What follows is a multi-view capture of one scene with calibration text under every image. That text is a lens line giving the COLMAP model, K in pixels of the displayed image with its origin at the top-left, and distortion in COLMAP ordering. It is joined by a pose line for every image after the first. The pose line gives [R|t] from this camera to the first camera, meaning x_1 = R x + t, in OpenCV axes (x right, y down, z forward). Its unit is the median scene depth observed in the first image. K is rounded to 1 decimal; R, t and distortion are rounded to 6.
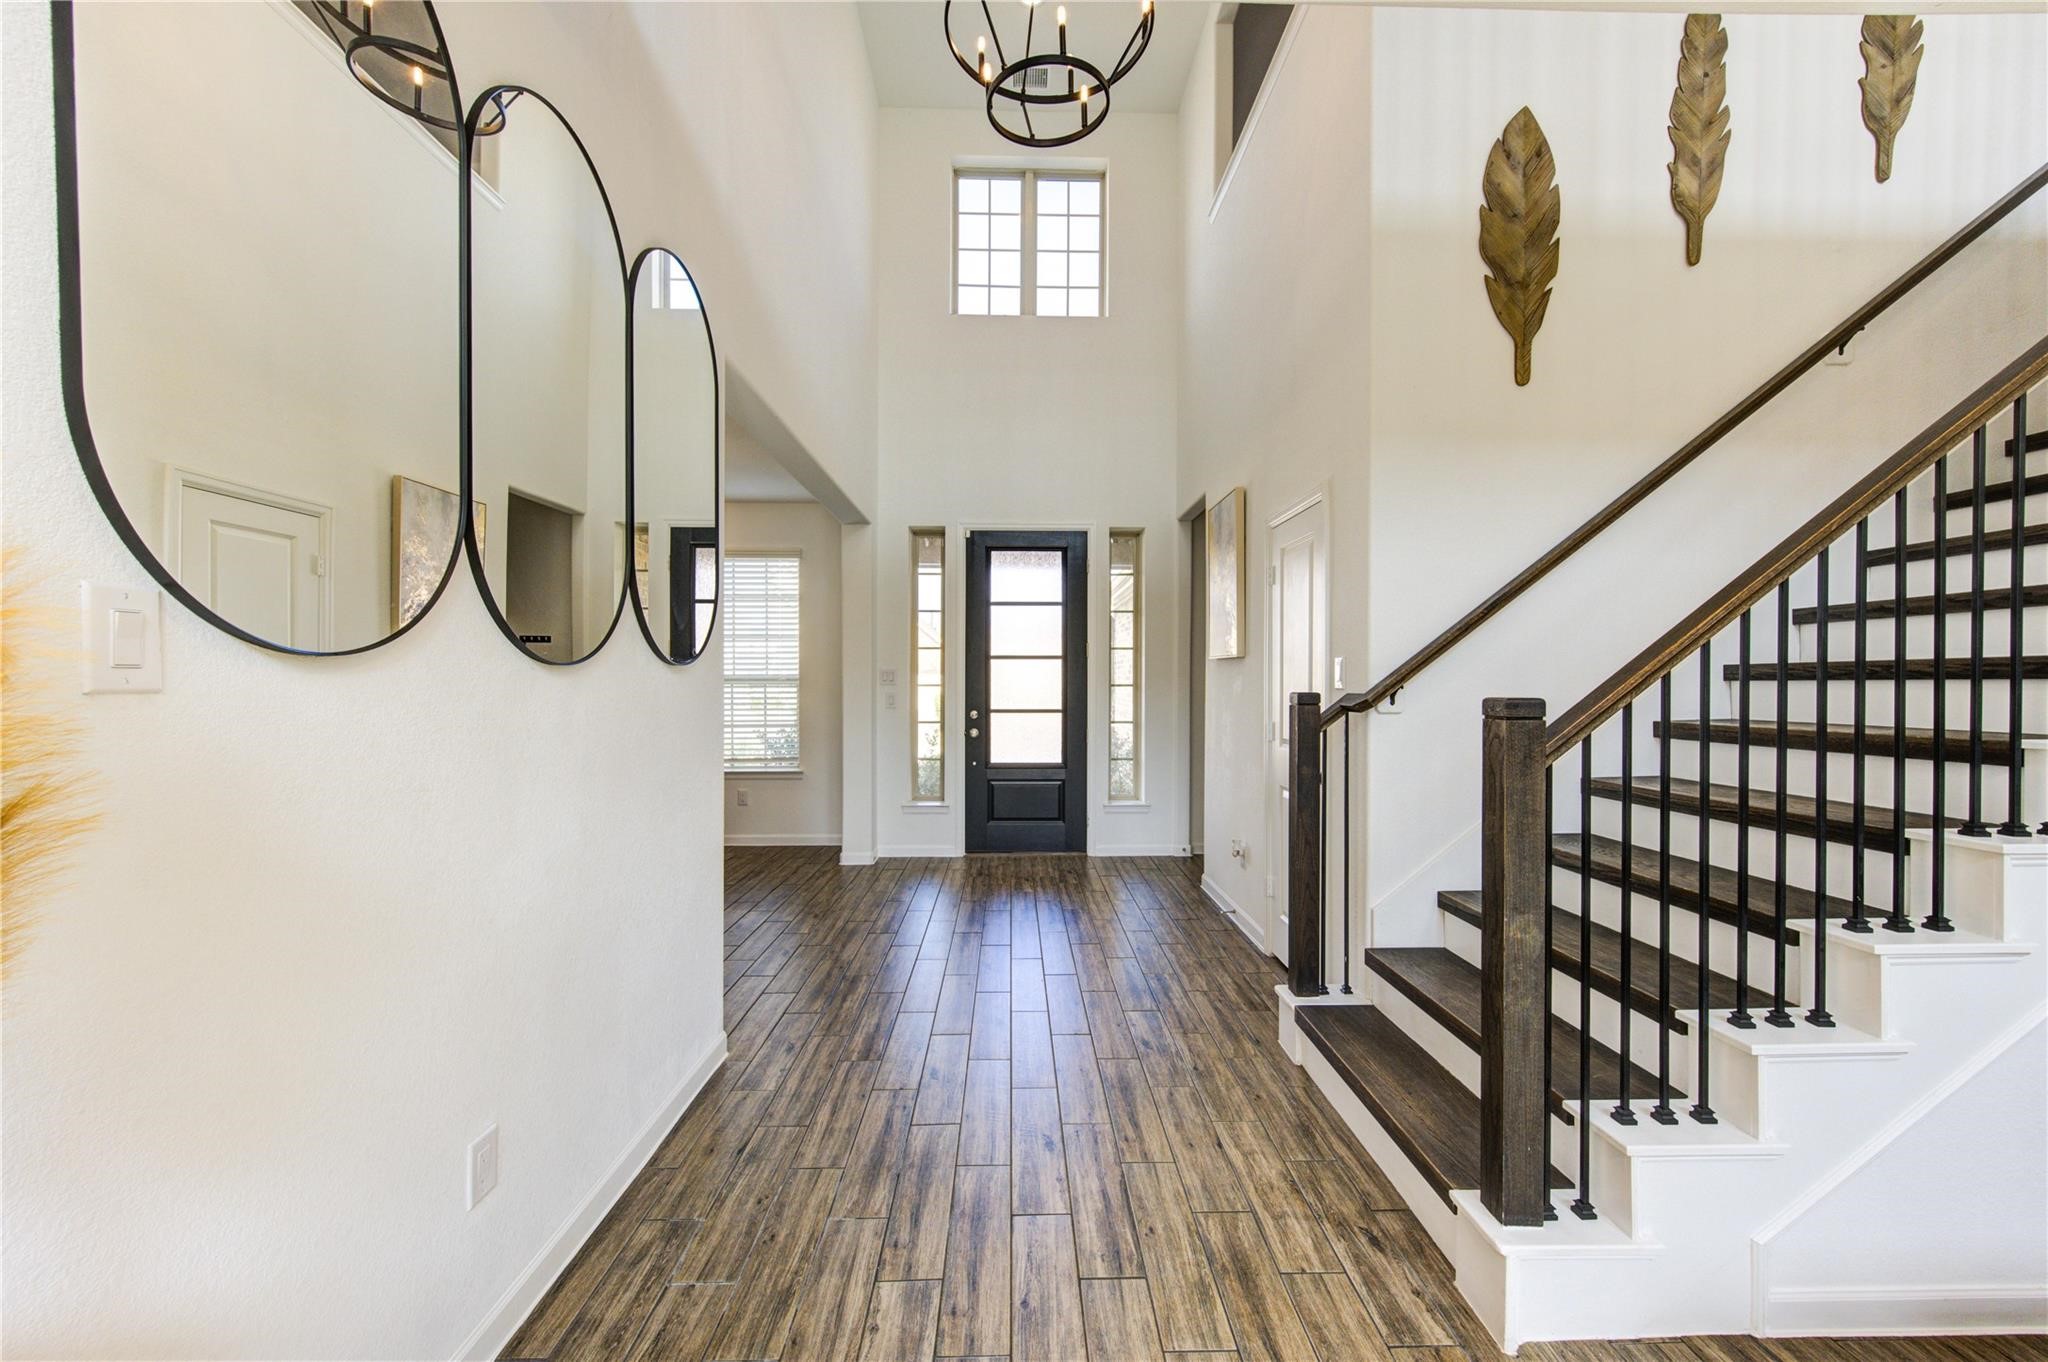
lens RADIAL K [[823.3, 0, 1023.9], [0, 823.3, 683.4], [0, 0, 1]] dist [-0.000632, -0.000032]
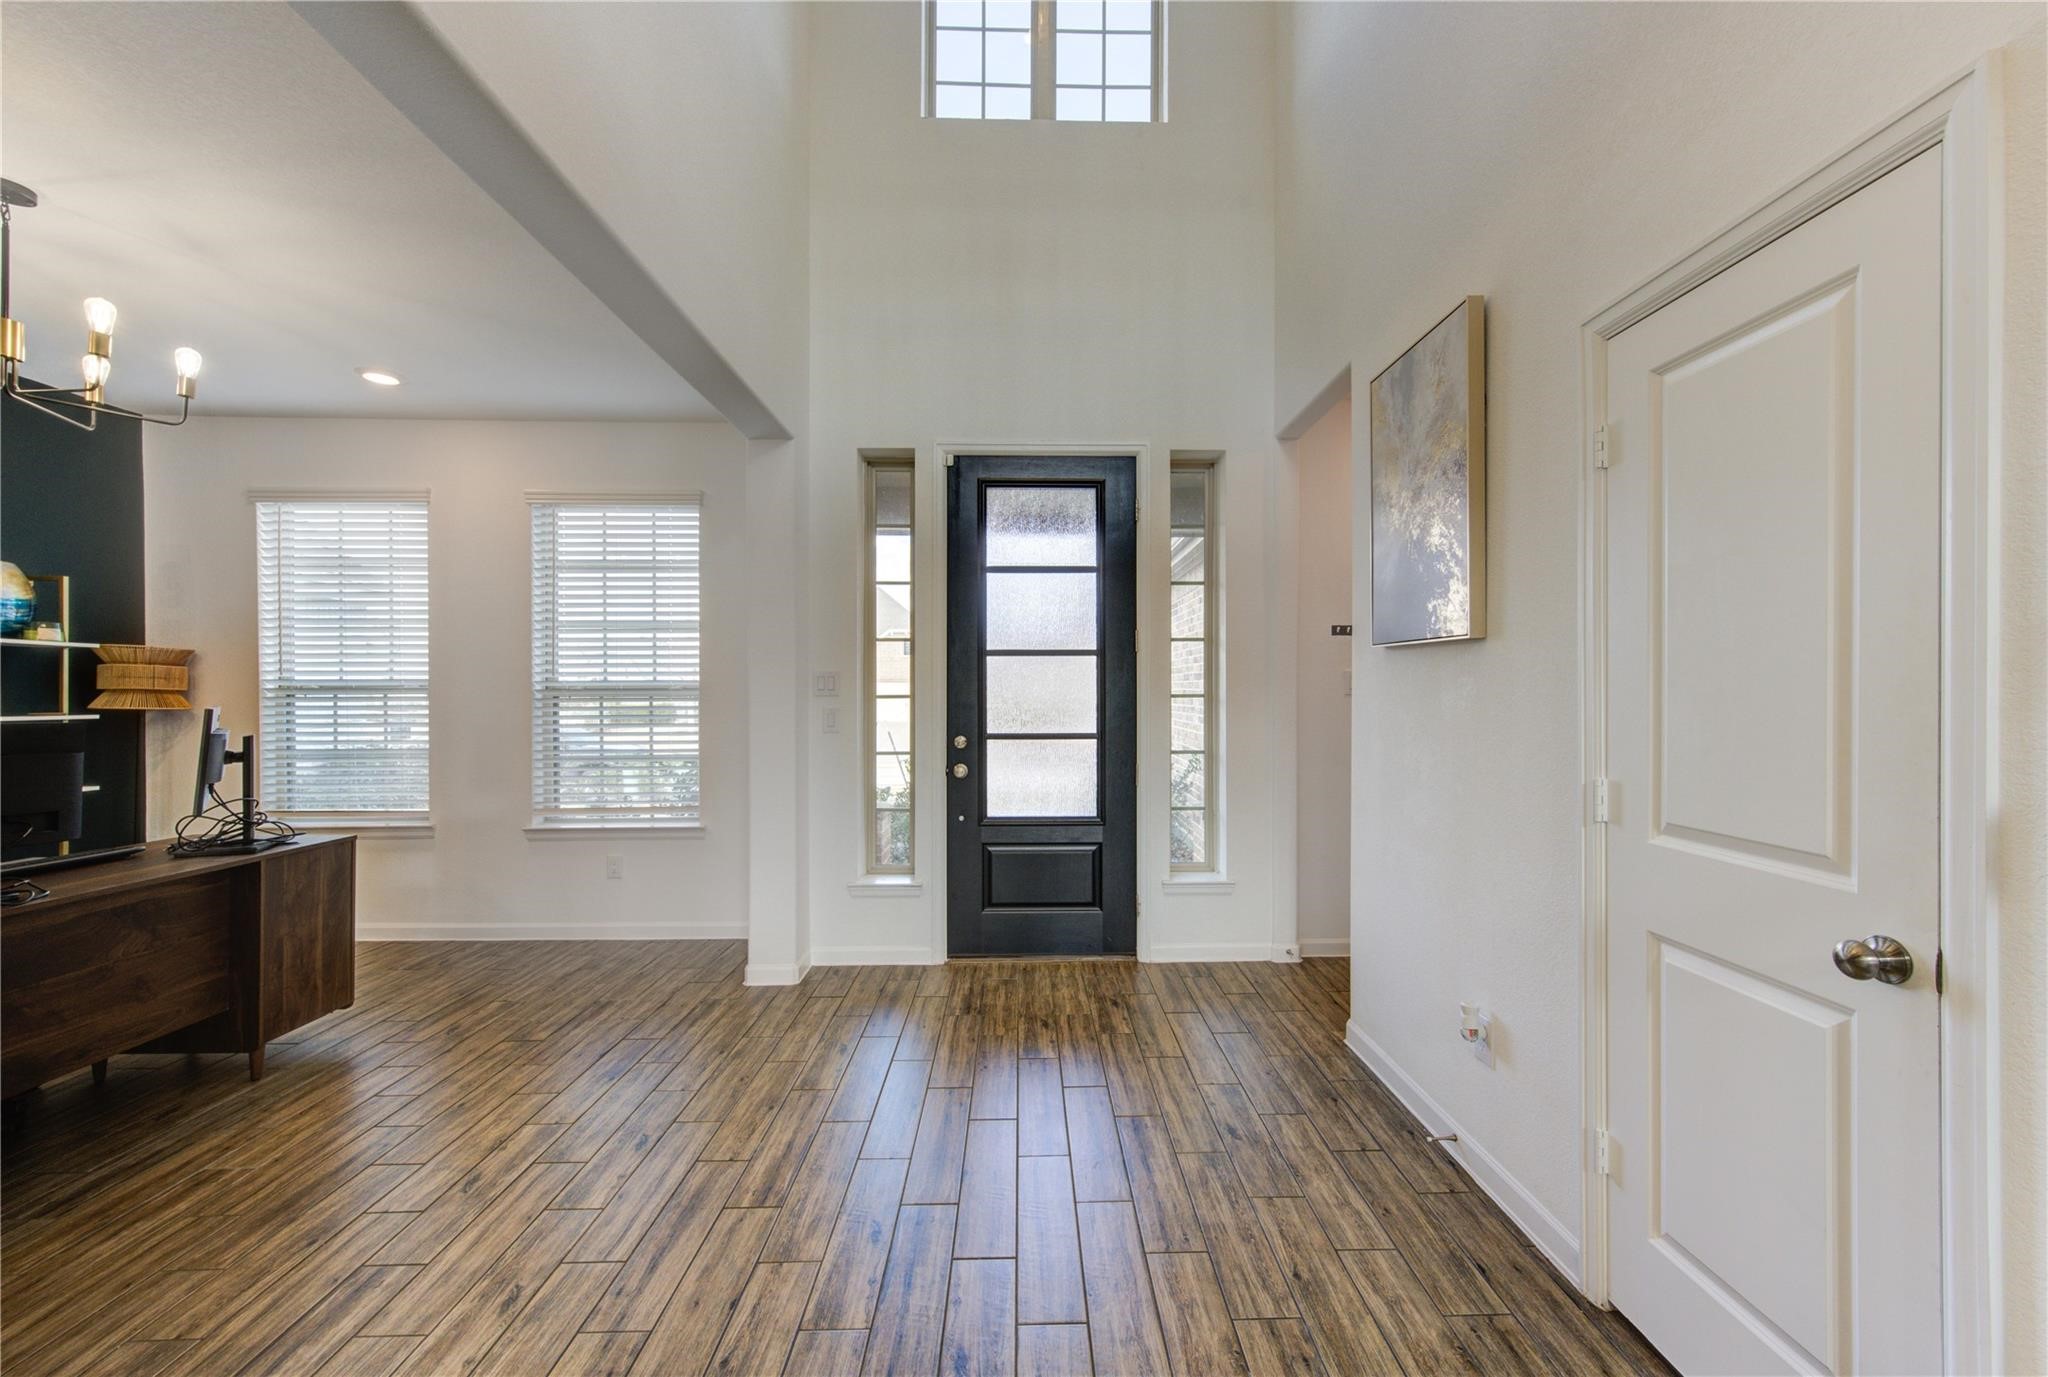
lens RADIAL K [[845.5, 0, 1029.0], [0, 845.5, 695.7], [0, 0, 1]] dist [0.018768, 0.000154]
pose [[0.999979, -0.002695, -0.005880, -0.003369], [0.002709, 0.999993, 0.002384, 0.000225], [0.005874, -0.002400, 0.999980, 0.341439]]
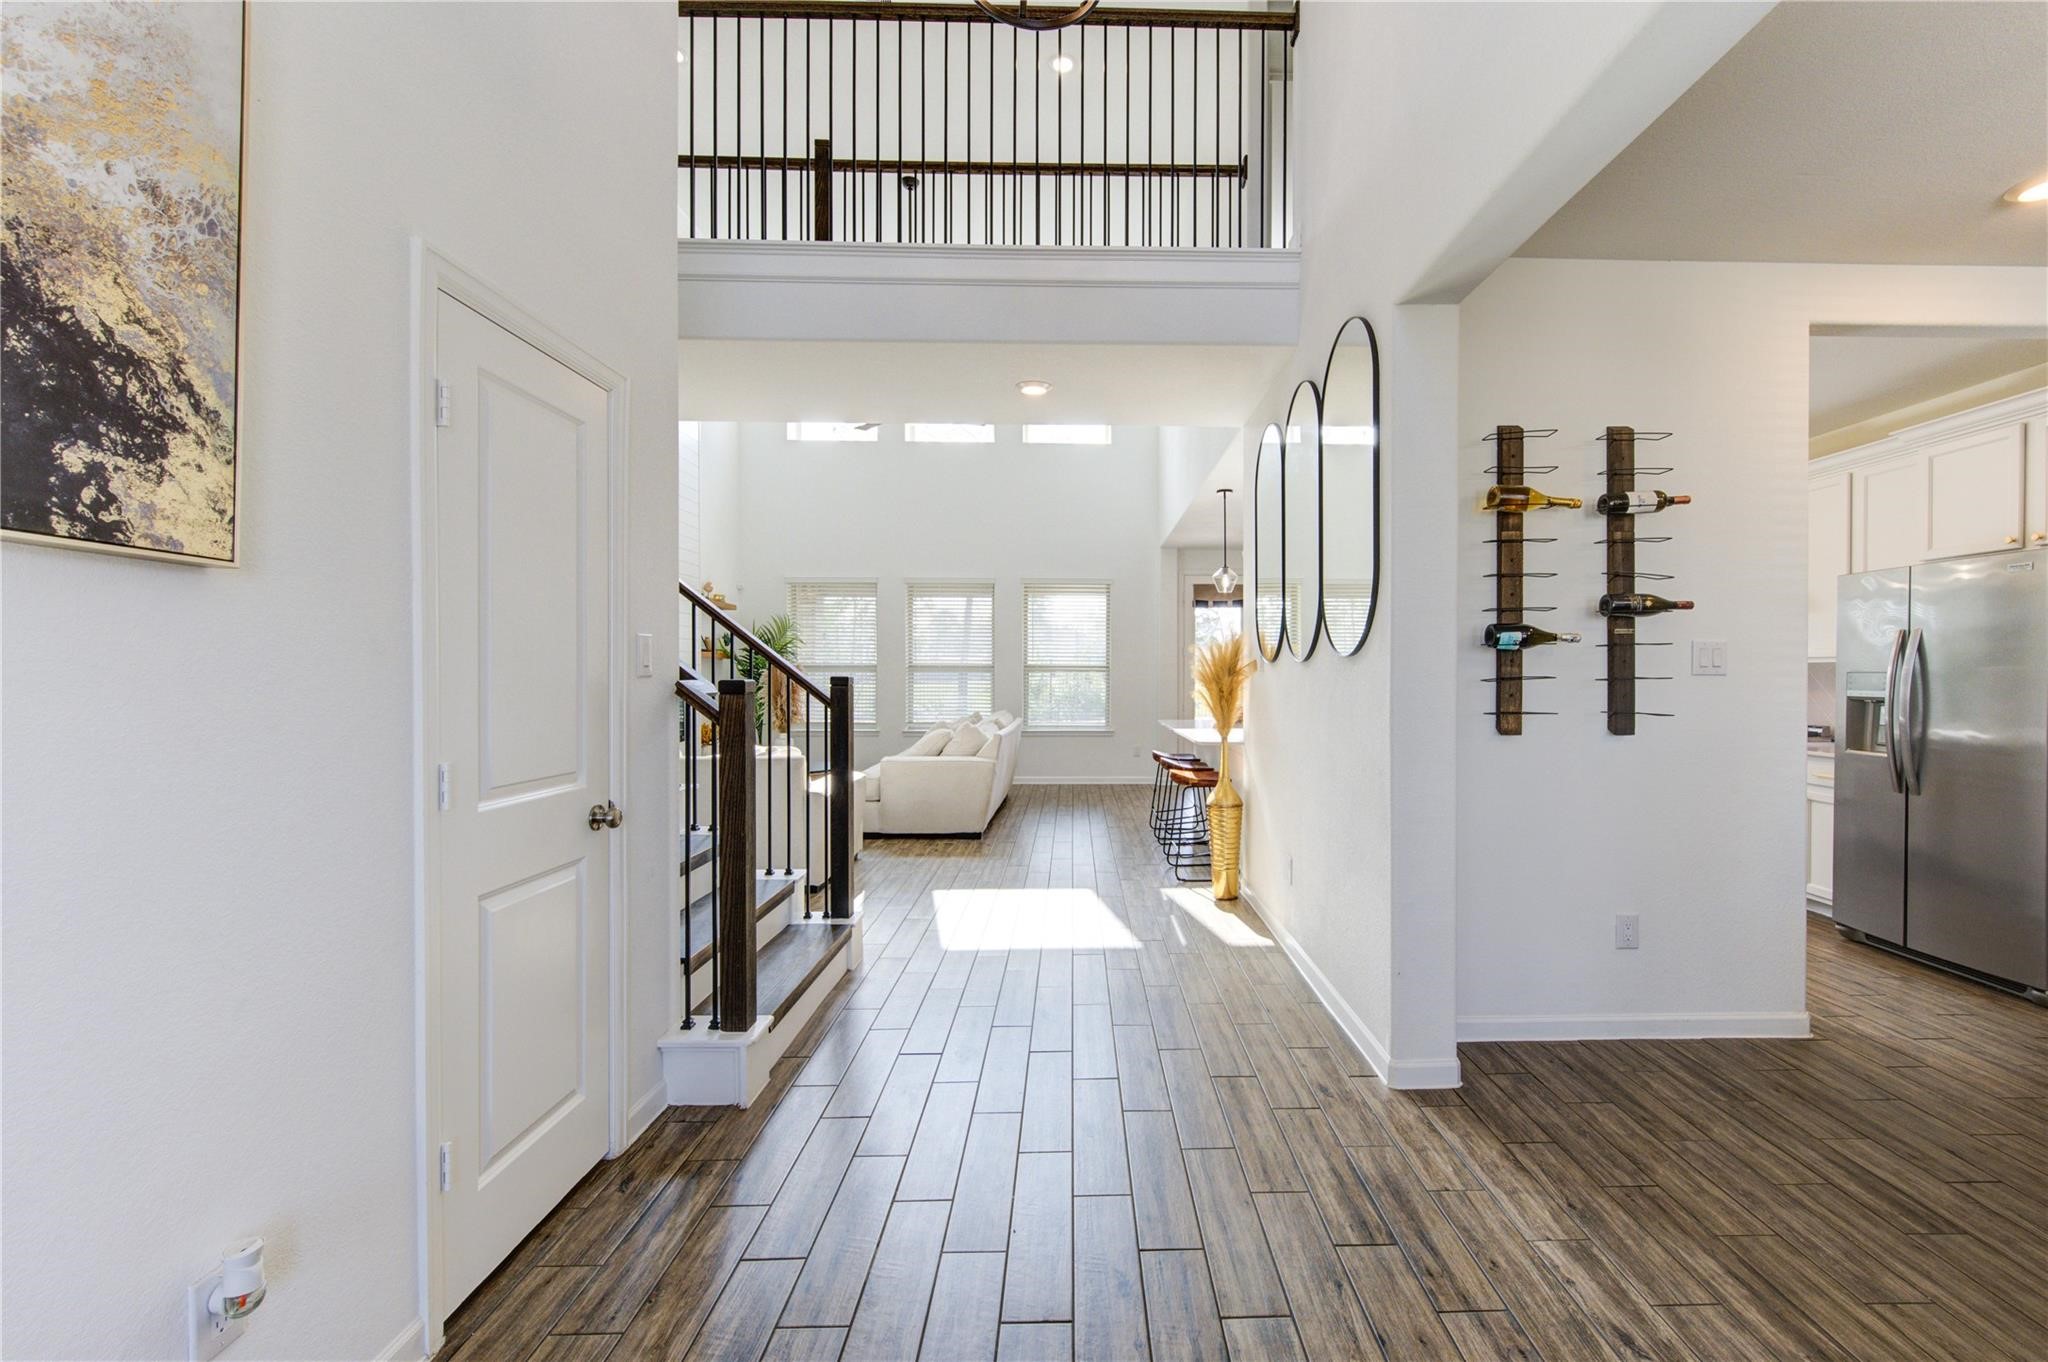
lens RADIAL K [[823.3, 0, 1023.9], [0, 823.3, 683.4], [0, 0, 1]] dist [-0.000632, -0.000032]
pose [[-0.997228, -0.006809, 0.074091, -0.012003], [-0.005691, 0.999867, 0.015286, -0.000201], [-0.074185, 0.014822, -0.997134, 0.848203]]
